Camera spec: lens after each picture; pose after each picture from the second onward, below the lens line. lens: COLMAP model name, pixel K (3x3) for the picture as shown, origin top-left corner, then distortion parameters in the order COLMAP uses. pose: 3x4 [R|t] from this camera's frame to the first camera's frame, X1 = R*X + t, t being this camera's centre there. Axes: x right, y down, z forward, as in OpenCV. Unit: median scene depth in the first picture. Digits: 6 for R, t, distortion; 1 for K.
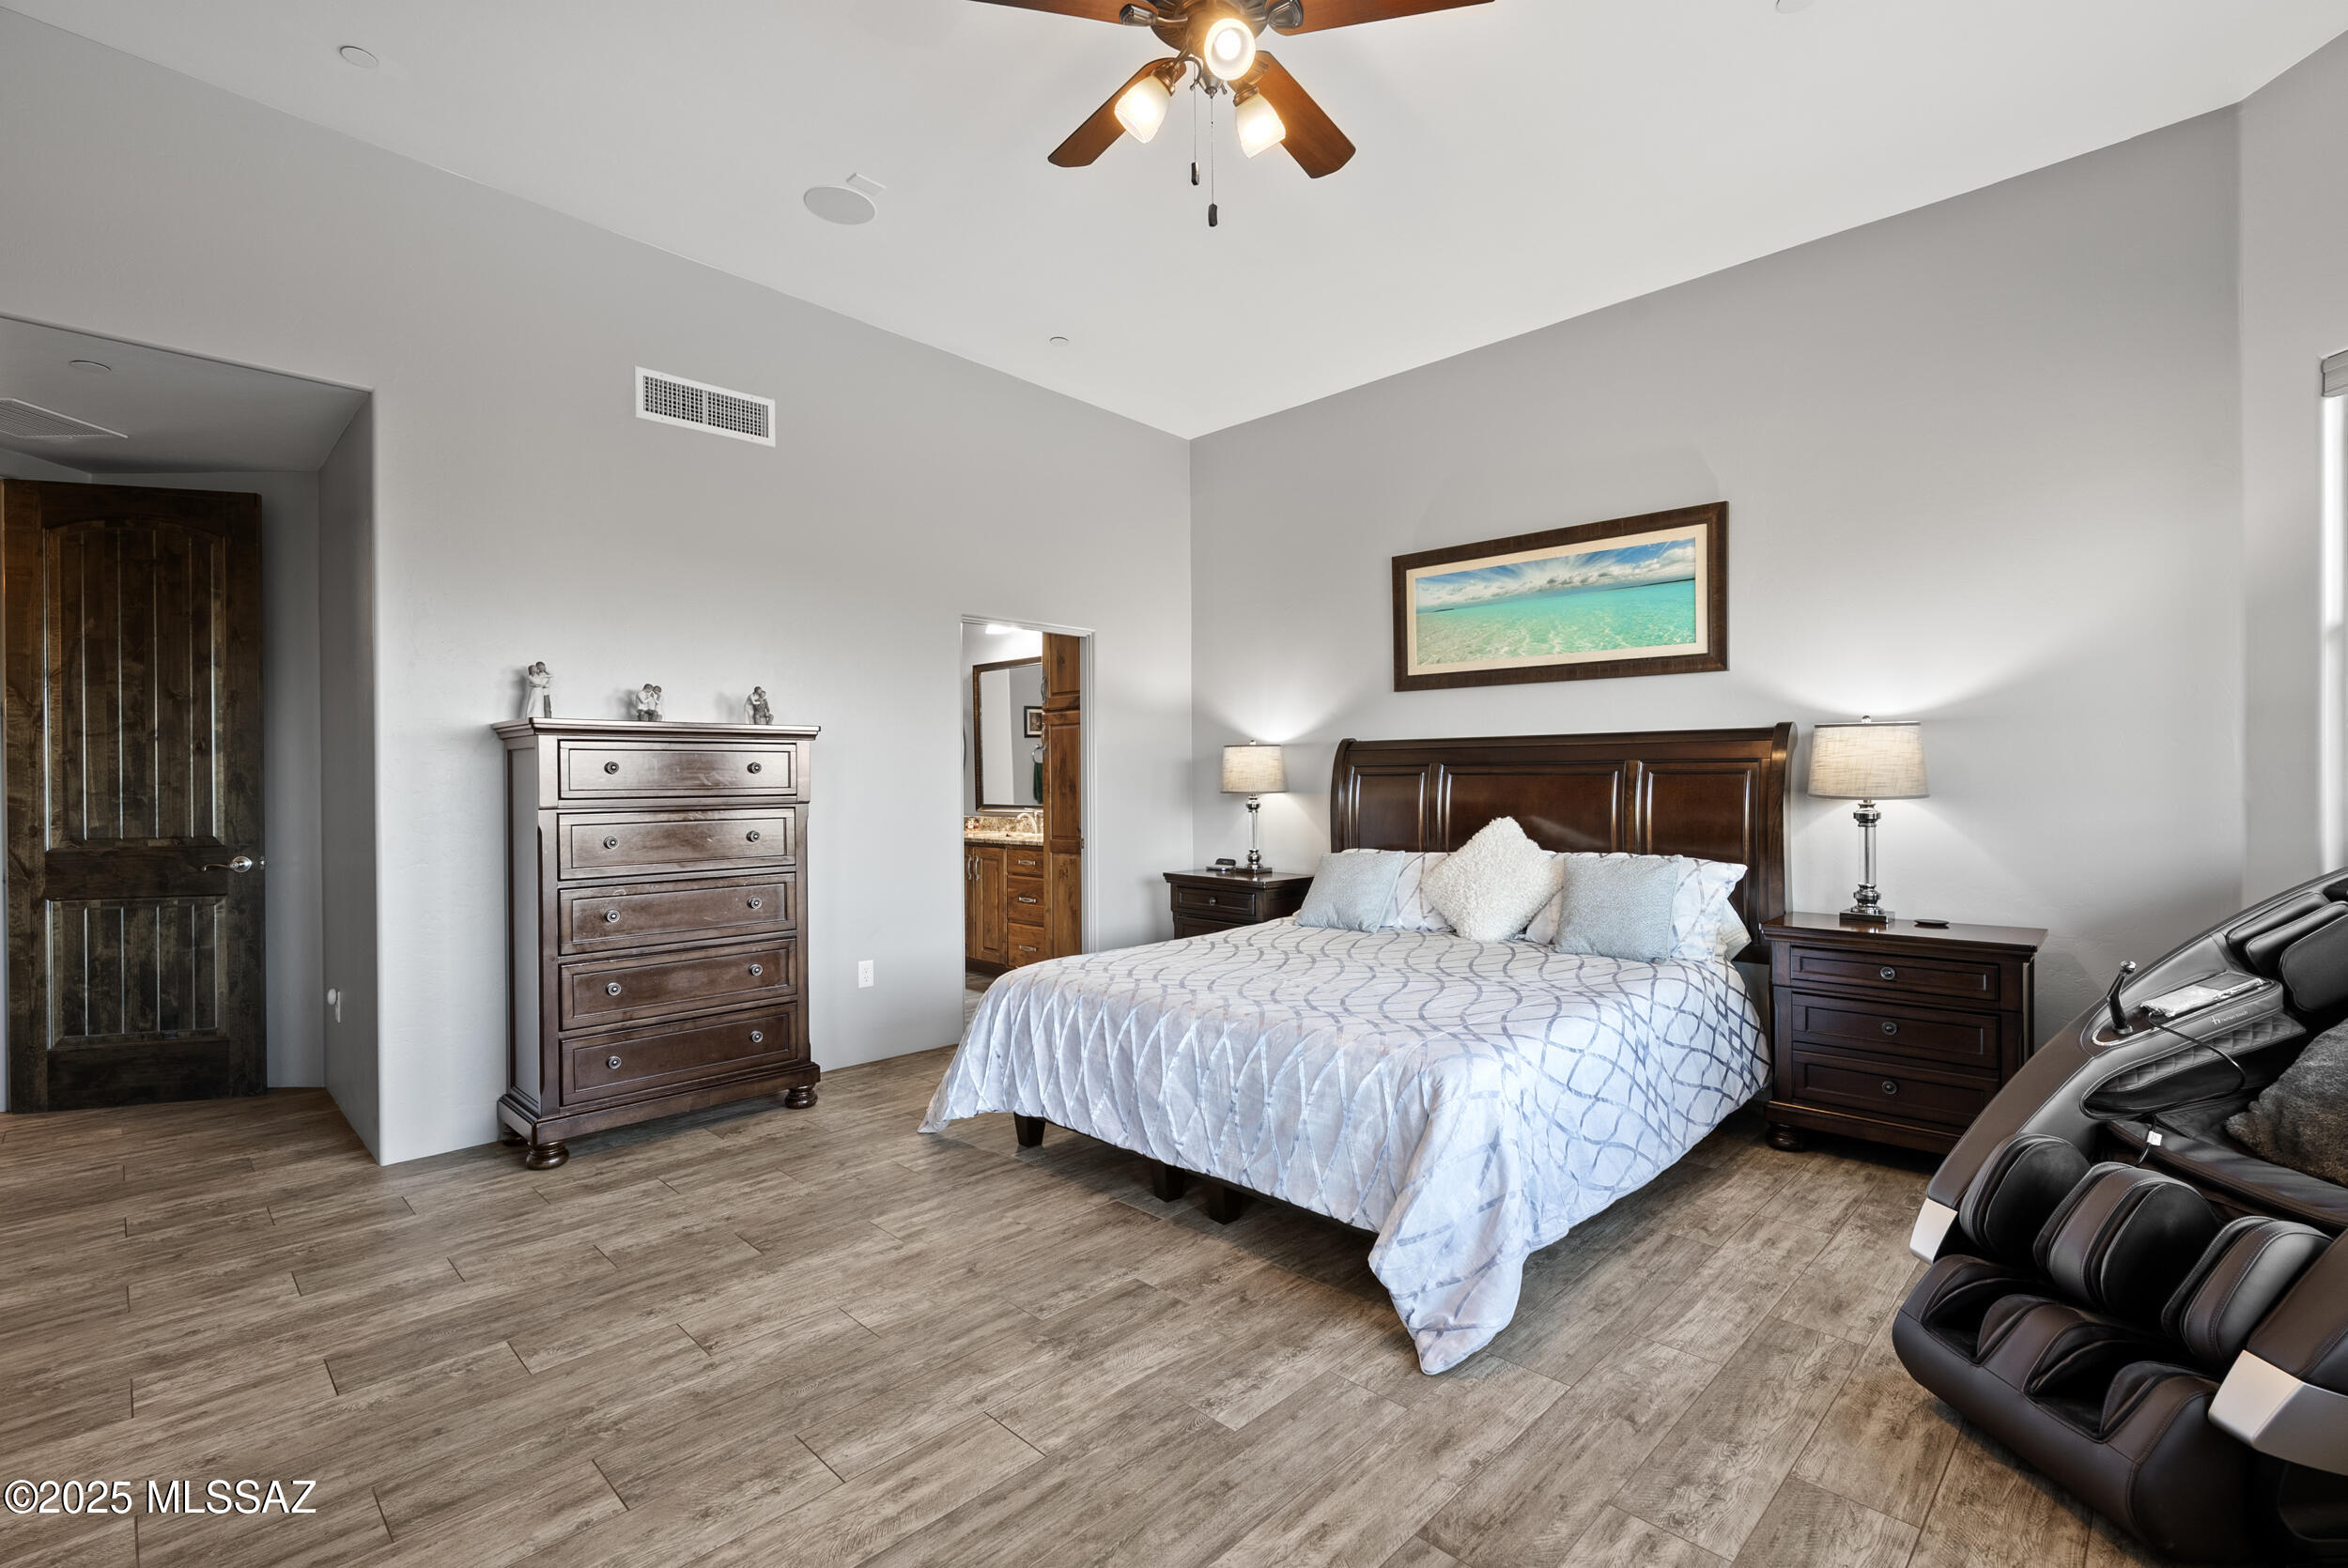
lens RADIAL K [[1069.9, 0, 1174.9], [0, 1069.9, 777.2], [0, 0, 1]] dist [-0.006564, 0.002491]
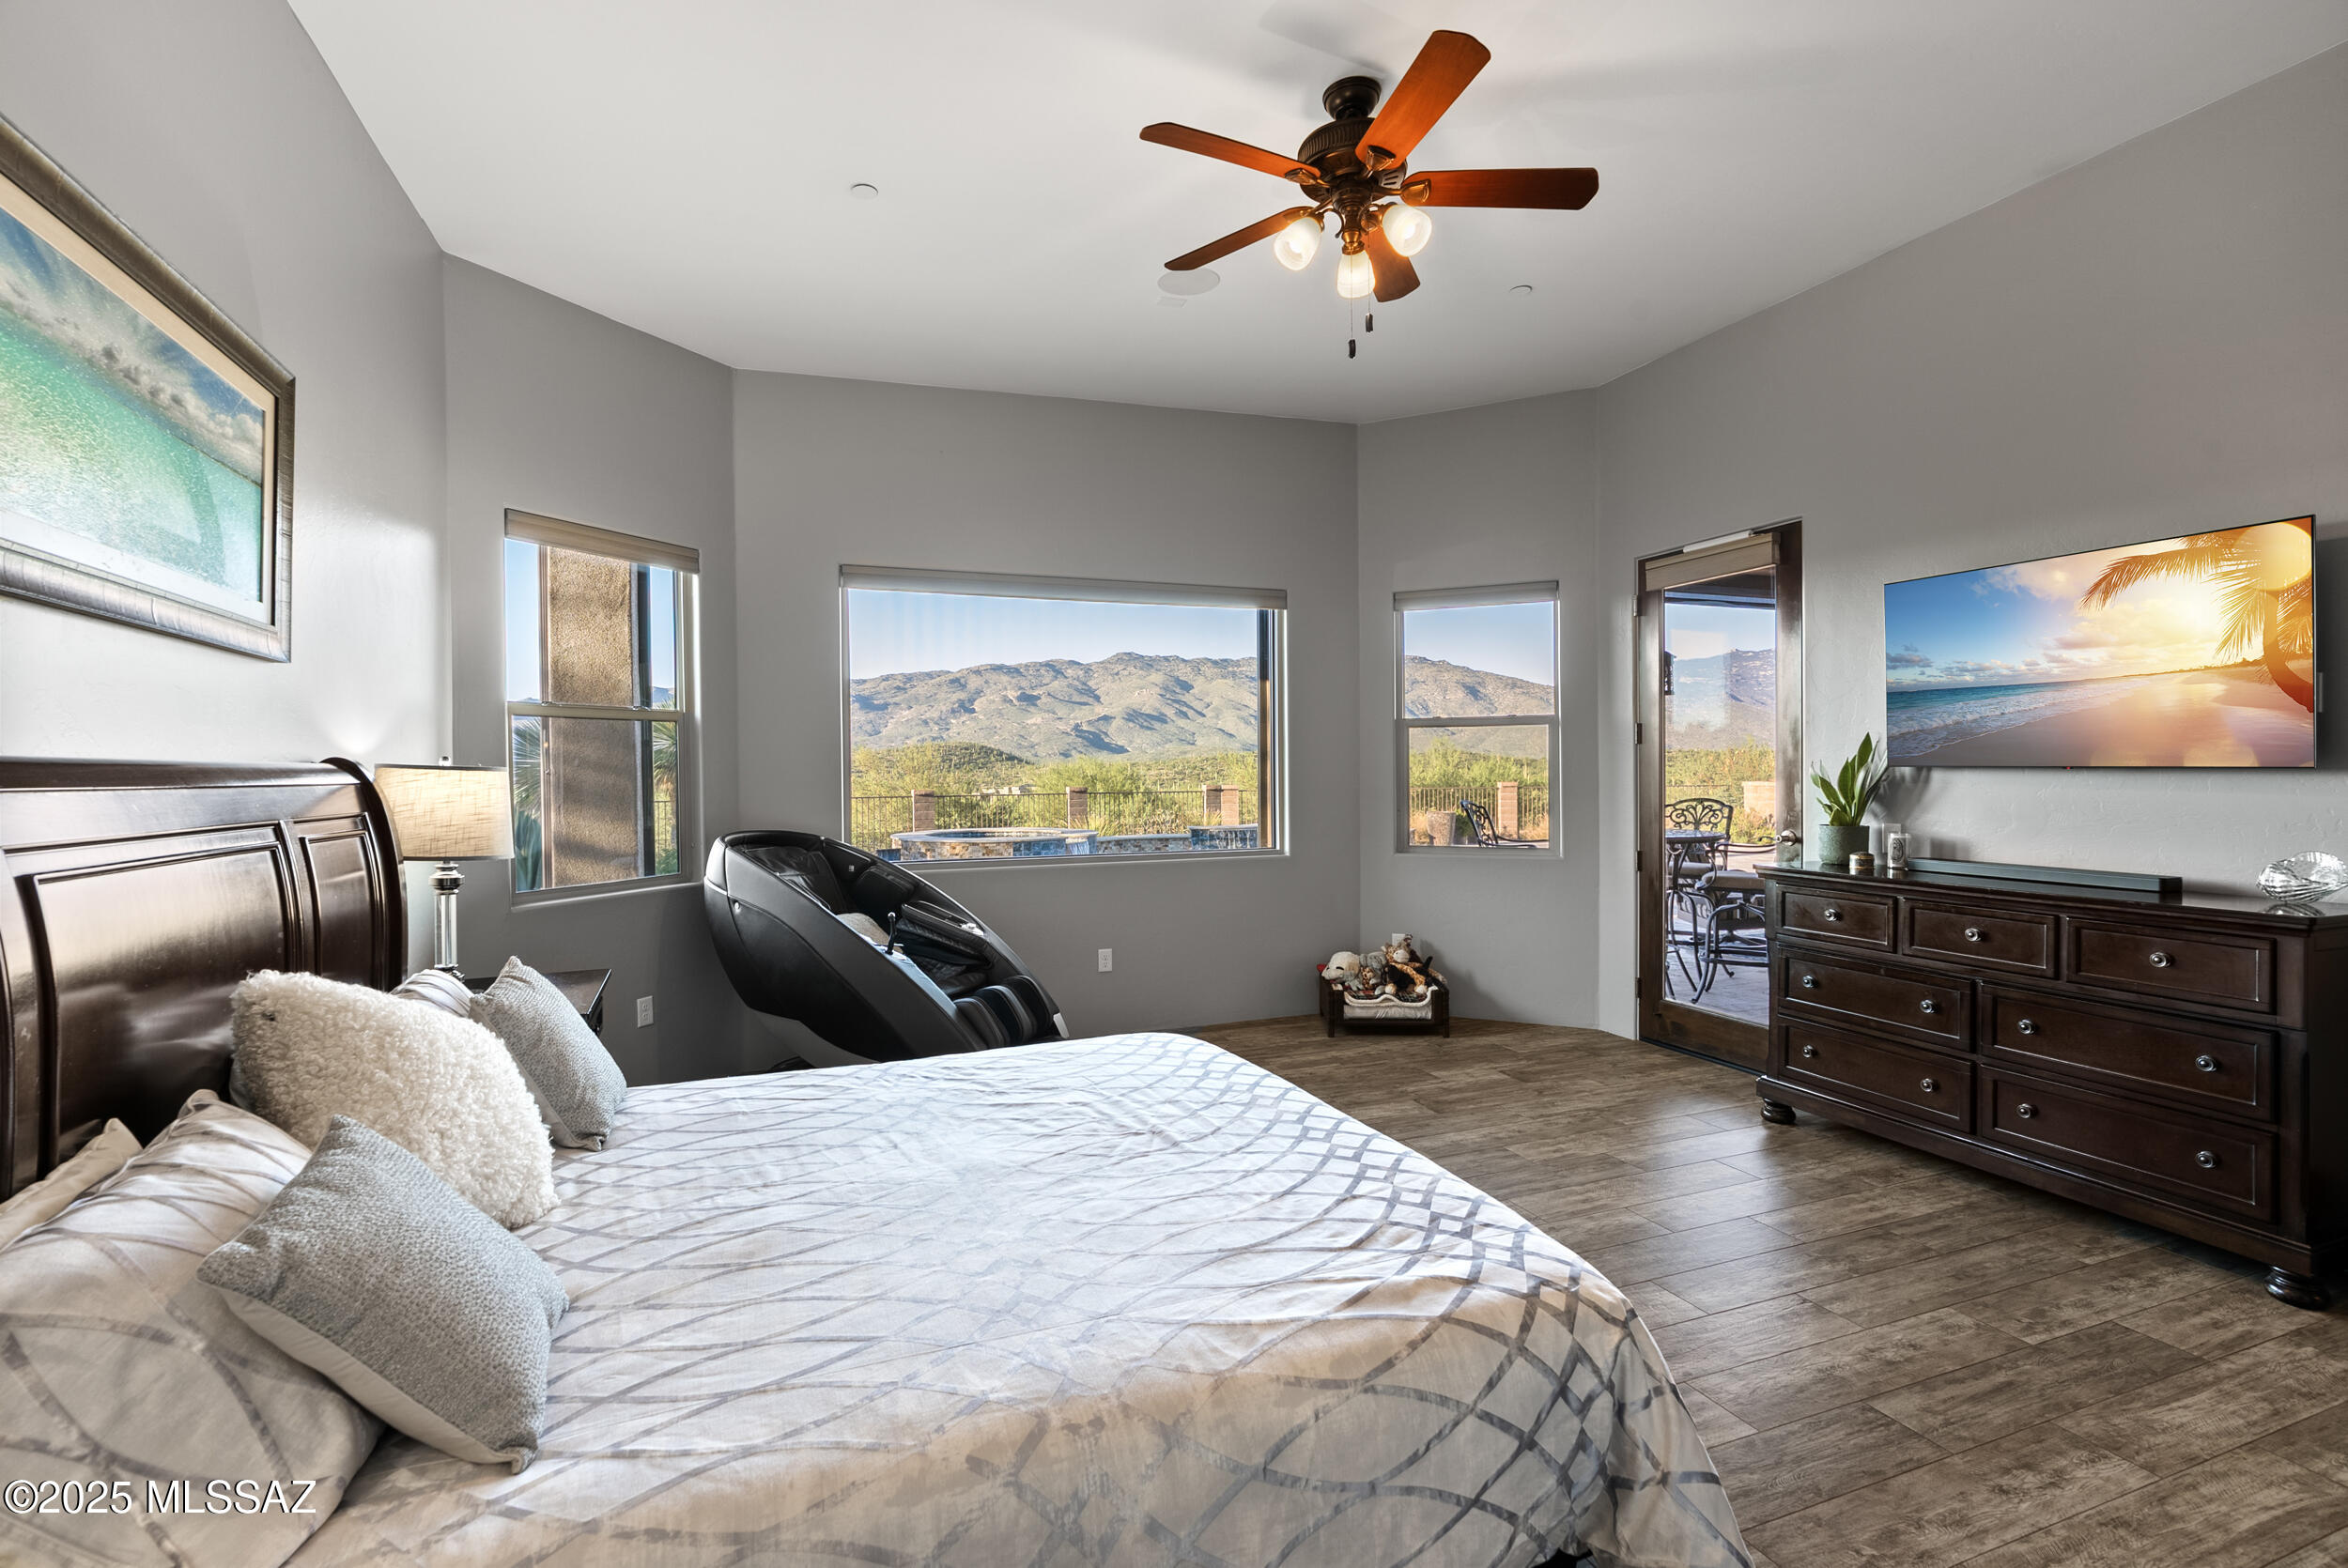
lens RADIAL K [[1069.9, 0, 1176.5], [0, 1069.9, 763.7], [0, 0, 1]] dist [-0.006564, 0.002491]
pose [[-0.914819, 0.015324, 0.403574, -0.289593], [0.014399, 0.999882, -0.005326, -0.062667], [-0.403608, 0.000939, -0.914932, 2.390355]]
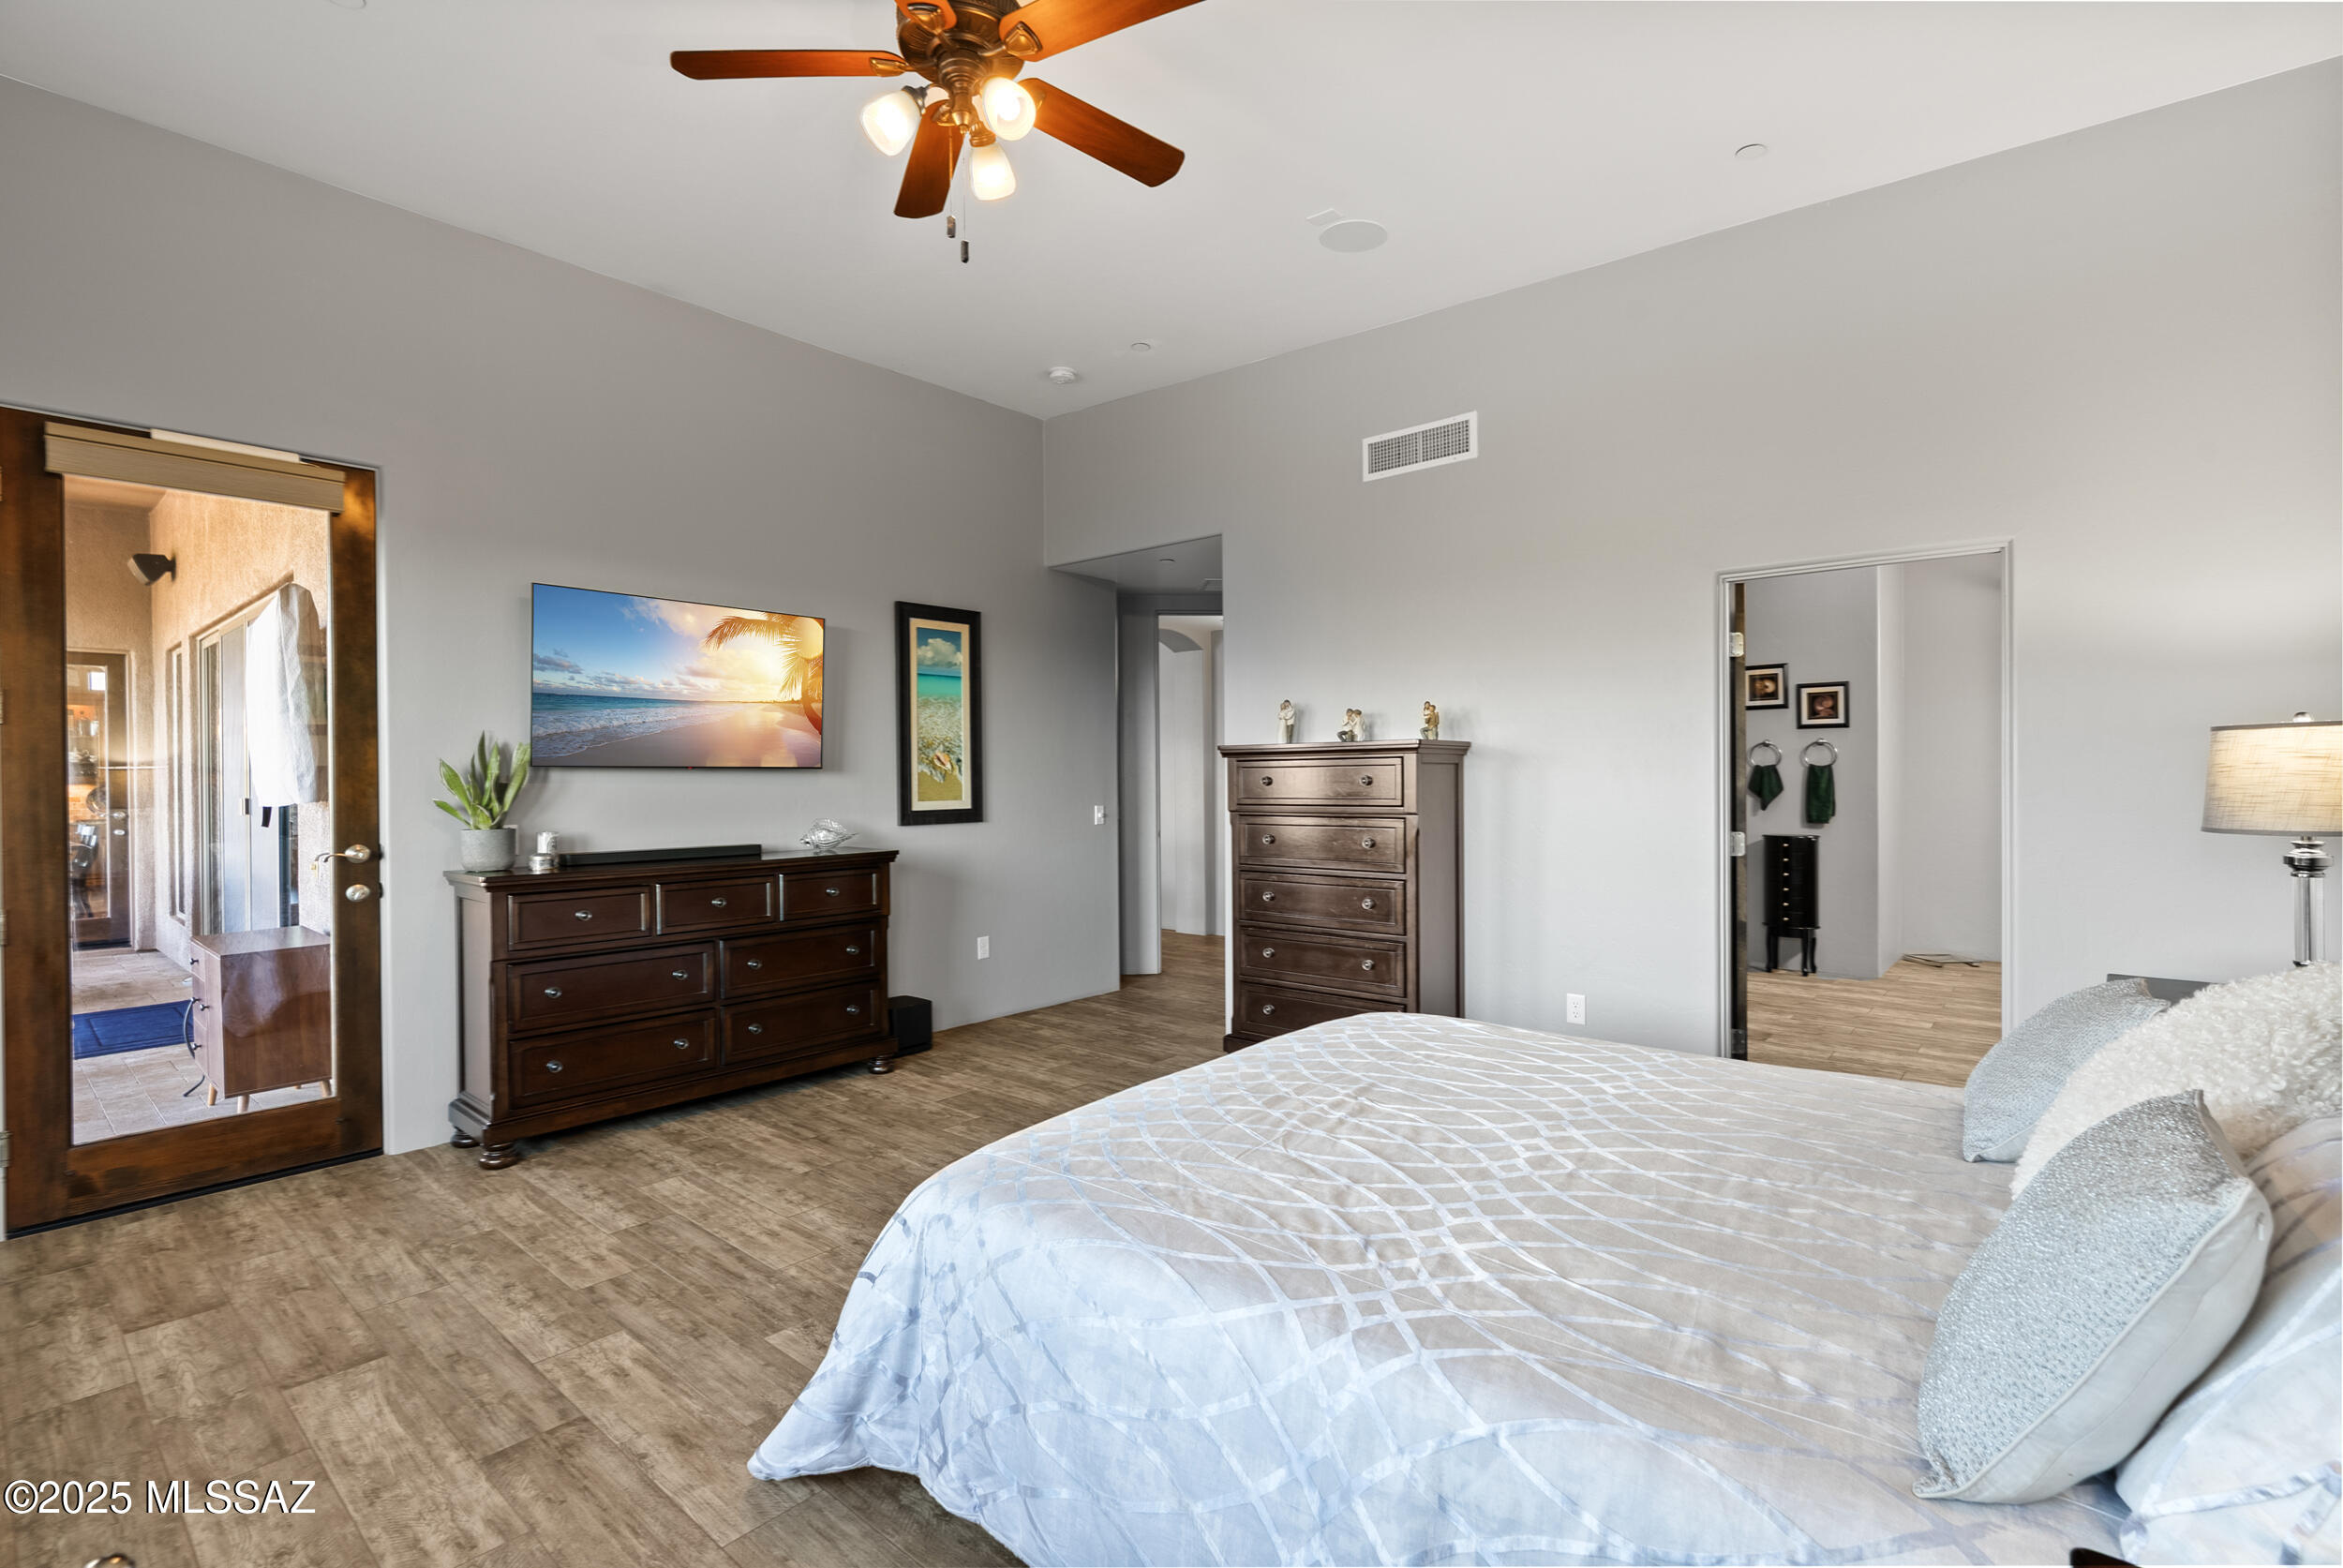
lens RADIAL K [[1067.8, 0, 1167.3], [0, 1067.8, 776.9], [0, 0, 1]] dist [-0.006564, 0.002491]
pose [[0.066477, 0.007633, -0.997759, 1.160296], [0.009061, 0.999925, 0.008254, -0.038964], [0.997747, -0.009589, 0.066403, 1.227730]]
